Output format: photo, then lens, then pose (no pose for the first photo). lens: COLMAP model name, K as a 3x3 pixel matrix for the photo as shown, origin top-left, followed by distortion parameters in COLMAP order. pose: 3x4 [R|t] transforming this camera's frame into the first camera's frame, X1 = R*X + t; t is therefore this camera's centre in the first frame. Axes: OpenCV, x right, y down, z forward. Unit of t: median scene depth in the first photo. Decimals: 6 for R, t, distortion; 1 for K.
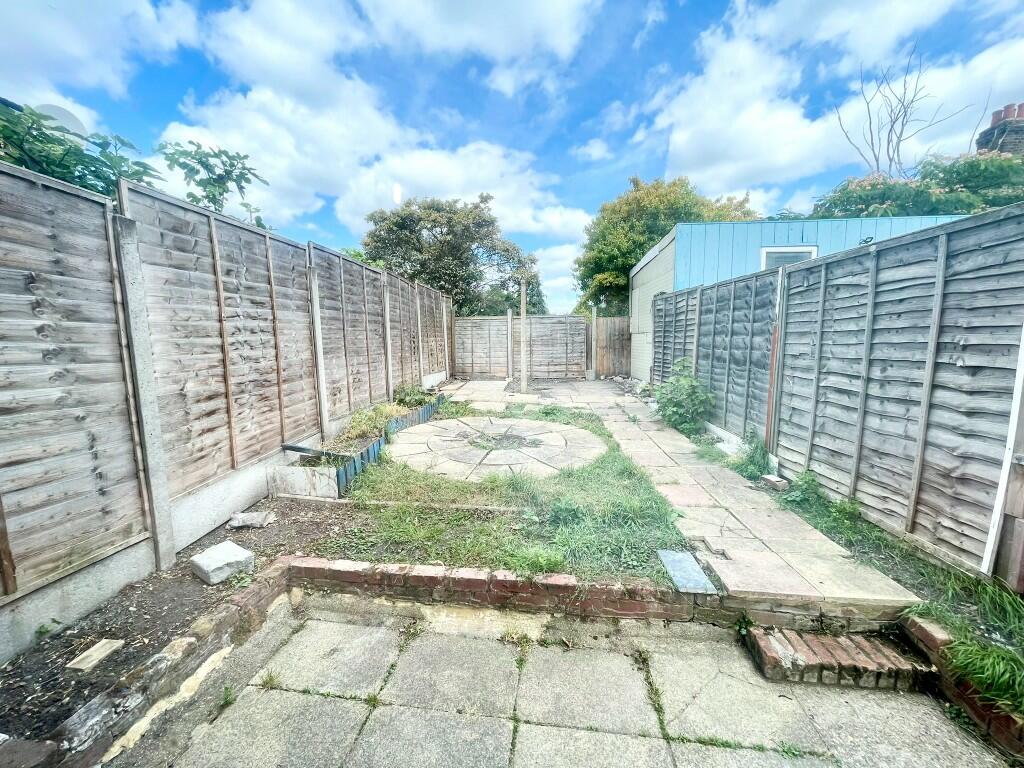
lens RADIAL K [[413.0, 0, 506.9], [0, 413.0, 382.5], [0, 0, 1]] dist [0.003380, 0.000975]
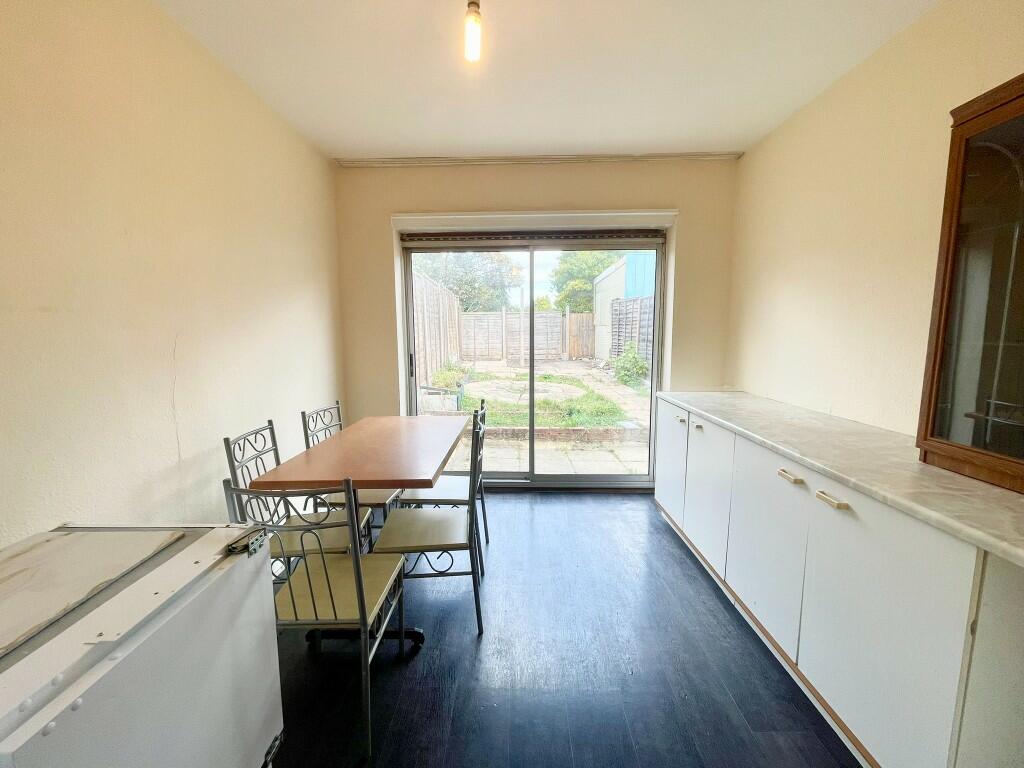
lens RADIAL K [[413.0, 0, 510.3], [0, 413.0, 379.7], [0, 0, 1]] dist [0.003380, 0.000975]
pose [[0.994154, -0.008991, 0.107599, -0.129052], [0.007475, 0.999867, 0.014481, 0.038446], [-0.107715, -0.013593, 0.994089, -0.335492]]
